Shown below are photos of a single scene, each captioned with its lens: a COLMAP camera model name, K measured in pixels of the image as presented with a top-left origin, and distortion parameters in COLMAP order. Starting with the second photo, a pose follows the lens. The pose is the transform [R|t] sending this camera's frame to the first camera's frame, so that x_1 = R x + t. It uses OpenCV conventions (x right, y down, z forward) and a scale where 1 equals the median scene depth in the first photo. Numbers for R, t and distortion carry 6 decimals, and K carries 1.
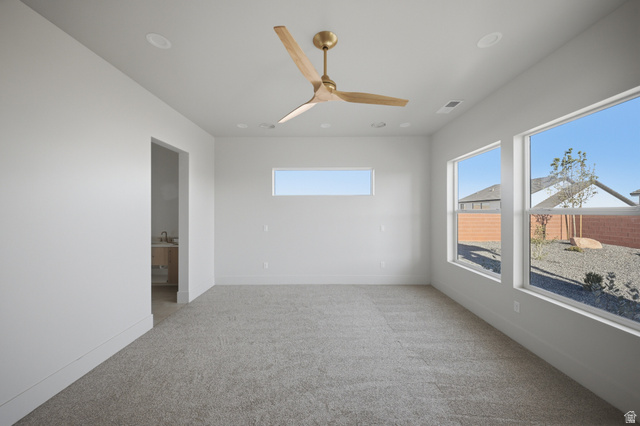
lens RADIAL K [[225.5, 0, 321.8], [0, 225.5, 213.6], [0, 0, 1]] dist [0.004216, -0.003160]
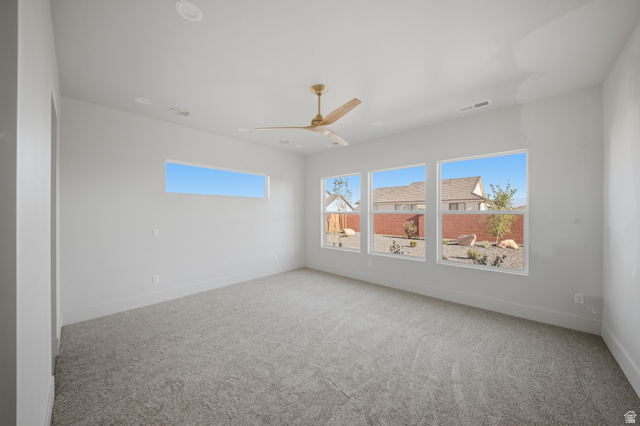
lens RADIAL K [[225.5, 0, 321.9], [0, 225.5, 211.3], [0, 0, 1]] dist [0.004216, -0.003160]
pose [[0.674545, 0.004565, 0.738220, -0.561246], [0.011043, 0.999807, -0.016272, 0.009938], [-0.738151, 0.019129, 0.674364, 0.025968]]
